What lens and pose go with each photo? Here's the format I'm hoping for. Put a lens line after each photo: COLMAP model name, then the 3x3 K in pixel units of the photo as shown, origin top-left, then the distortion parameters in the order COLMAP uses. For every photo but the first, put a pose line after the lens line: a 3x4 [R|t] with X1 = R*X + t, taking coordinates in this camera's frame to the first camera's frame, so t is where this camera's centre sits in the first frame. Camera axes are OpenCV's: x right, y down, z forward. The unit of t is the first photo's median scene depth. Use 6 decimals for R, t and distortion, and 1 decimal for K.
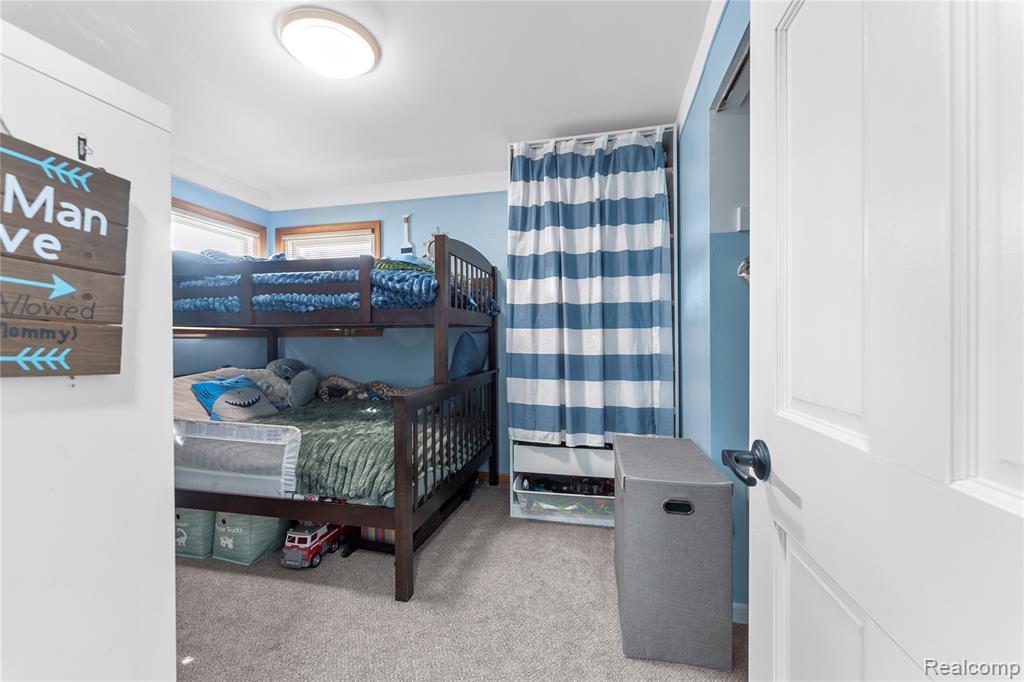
lens RADIAL K [[412.3, 0, 510.1], [0, 412.3, 340.6], [0, 0, 1]] dist [0.003521, 0.000101]
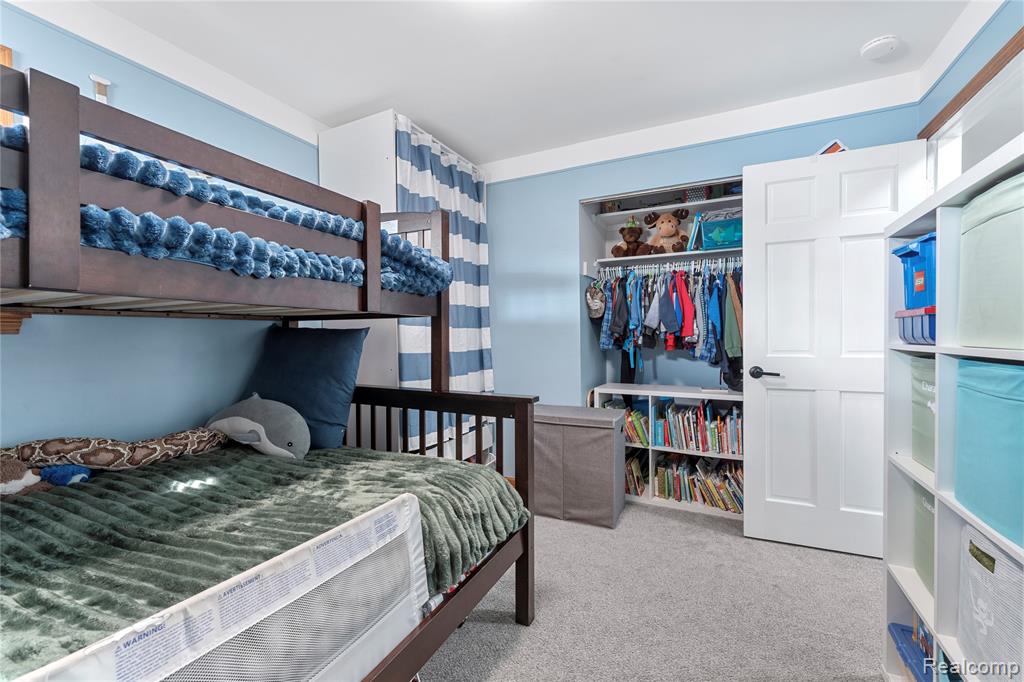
lens RADIAL K [[412.3, 0, 514.1], [0, 412.3, 338.8], [0, 0, 1]] dist [0.003521, 0.000101]
pose [[0.239248, -0.012203, 0.970882, -0.833986], [0.005561, 0.999922, 0.011198, -0.006728], [-0.970943, 0.002720, 0.239297, 0.582119]]
